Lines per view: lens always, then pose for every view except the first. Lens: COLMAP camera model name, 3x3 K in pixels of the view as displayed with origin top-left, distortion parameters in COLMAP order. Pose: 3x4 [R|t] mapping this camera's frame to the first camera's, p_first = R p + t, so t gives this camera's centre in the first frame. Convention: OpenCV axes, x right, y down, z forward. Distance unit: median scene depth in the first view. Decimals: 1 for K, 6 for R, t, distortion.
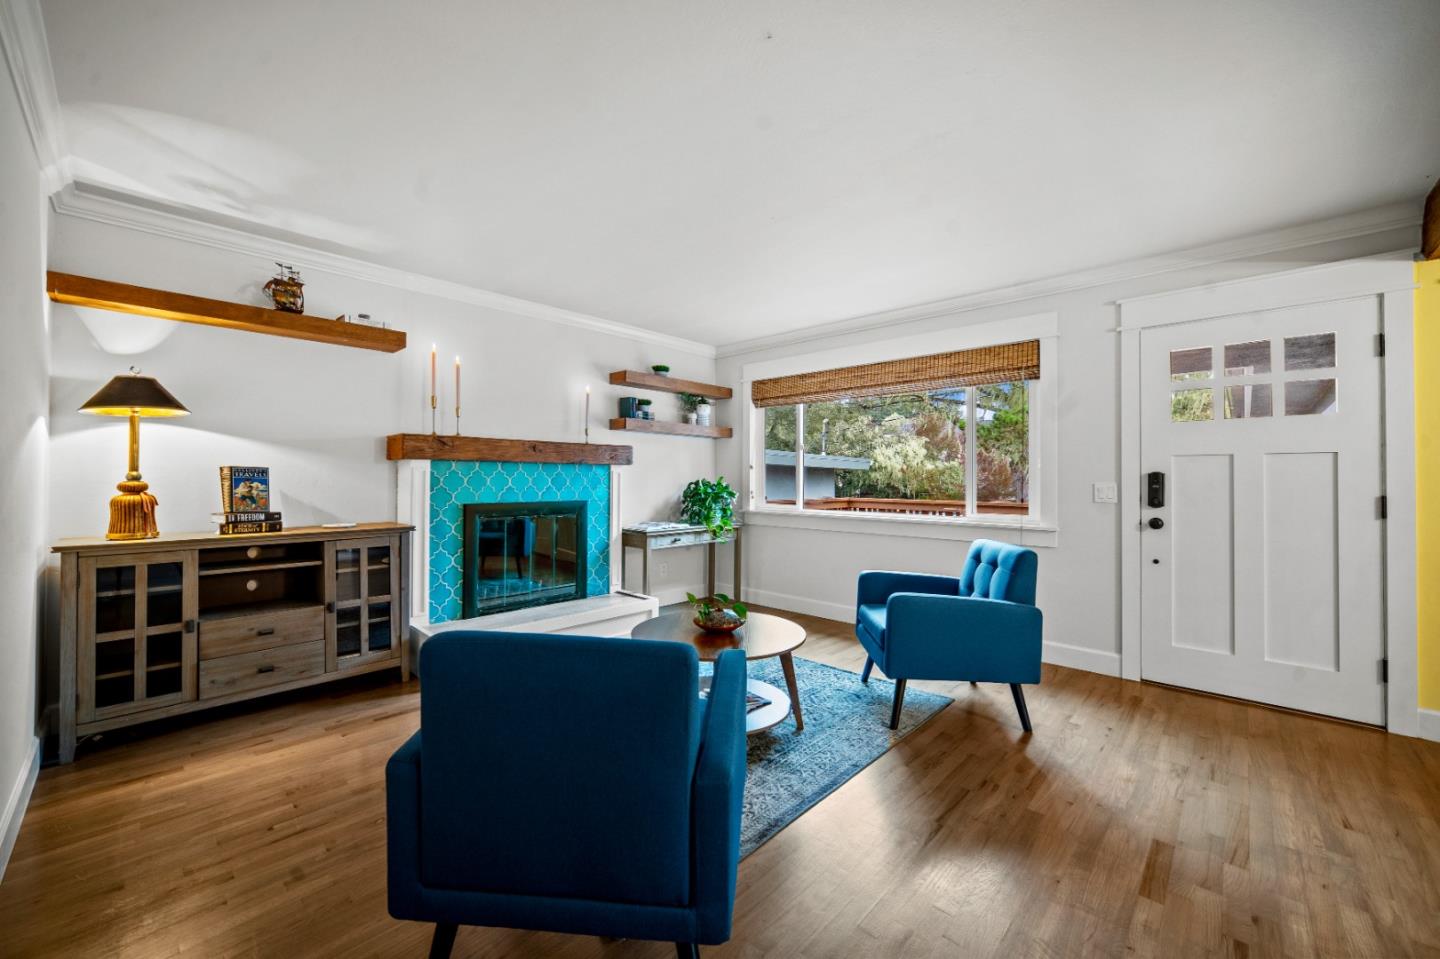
lens RADIAL K [[555.6, 0, 720.0], [0, 555.6, 479.5], [0, 0, 1]] dist [0.000050, 0.000179]
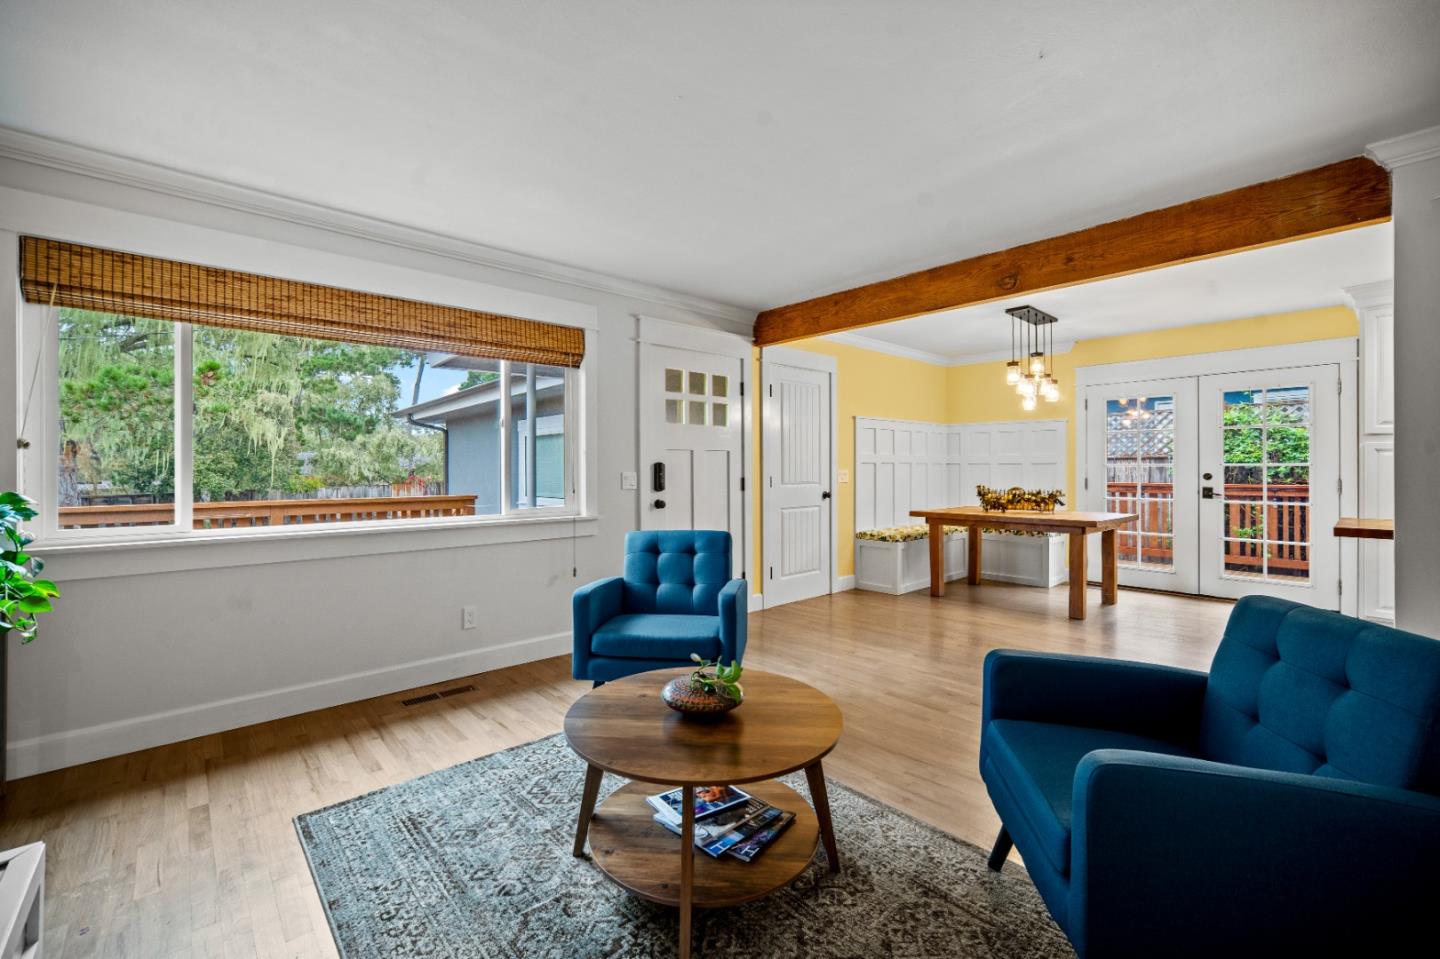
lens RADIAL K [[598.6, 0, 720.0], [0, 598.6, 479.5], [0, 0, 1]] dist [-0.022079, -0.000049]
pose [[0.095352, -0.024238, 0.995149, -0.506159], [0.006895, 0.999696, 0.023688, -0.006121], [-0.995420, 0.004603, 0.095490, 0.694976]]
